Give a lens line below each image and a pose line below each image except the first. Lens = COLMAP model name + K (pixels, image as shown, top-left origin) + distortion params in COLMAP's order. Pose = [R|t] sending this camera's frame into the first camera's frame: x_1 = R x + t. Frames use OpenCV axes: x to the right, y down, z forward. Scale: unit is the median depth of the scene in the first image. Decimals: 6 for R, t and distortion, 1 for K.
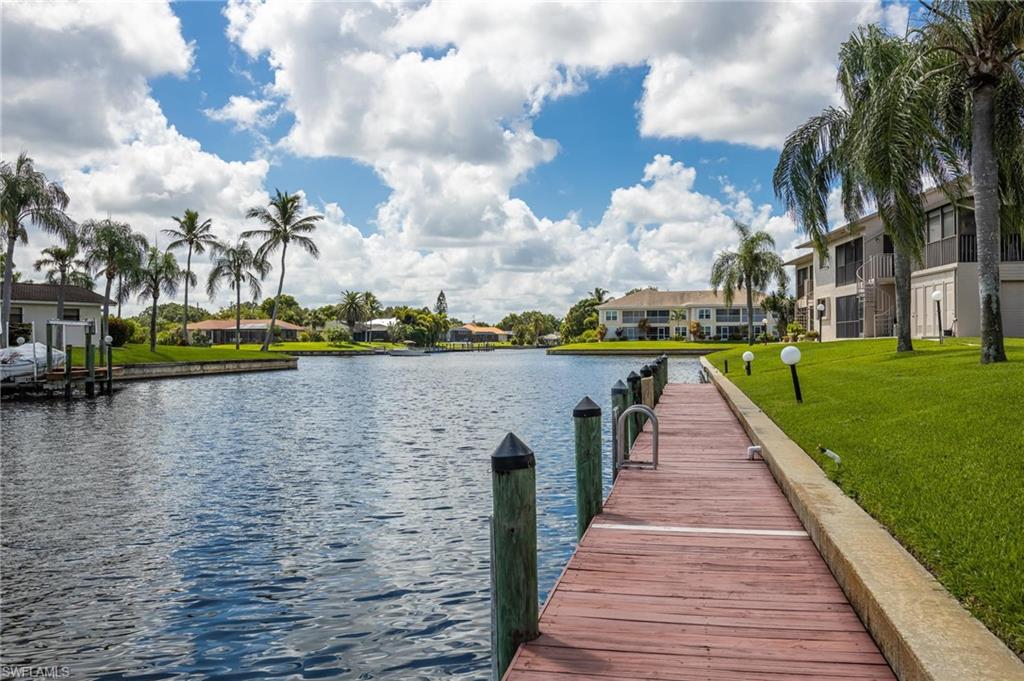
lens RADIAL K [[875.0, 0, 512.0], [0, 875.0, 340.5], [0, 0, 1]] dist [0.001027, 0.000176]
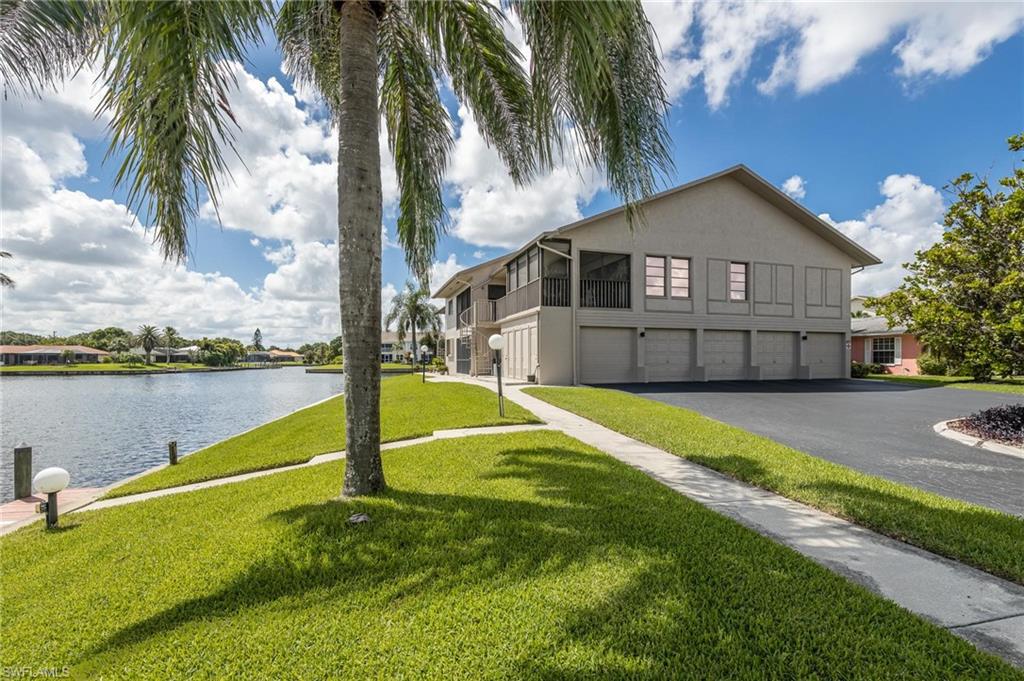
lens RADIAL K [[465.8, 0, 512.1], [0, 465.8, 359.8], [0, 0, 1]] dist [-0.000048, -0.000048]
pose [[0.931443, 0.004309, 0.363861, 0.075247], [-0.005139, 0.999986, 0.001314, -0.007816], [-0.363851, -0.003094, 0.931452, 0.136706]]
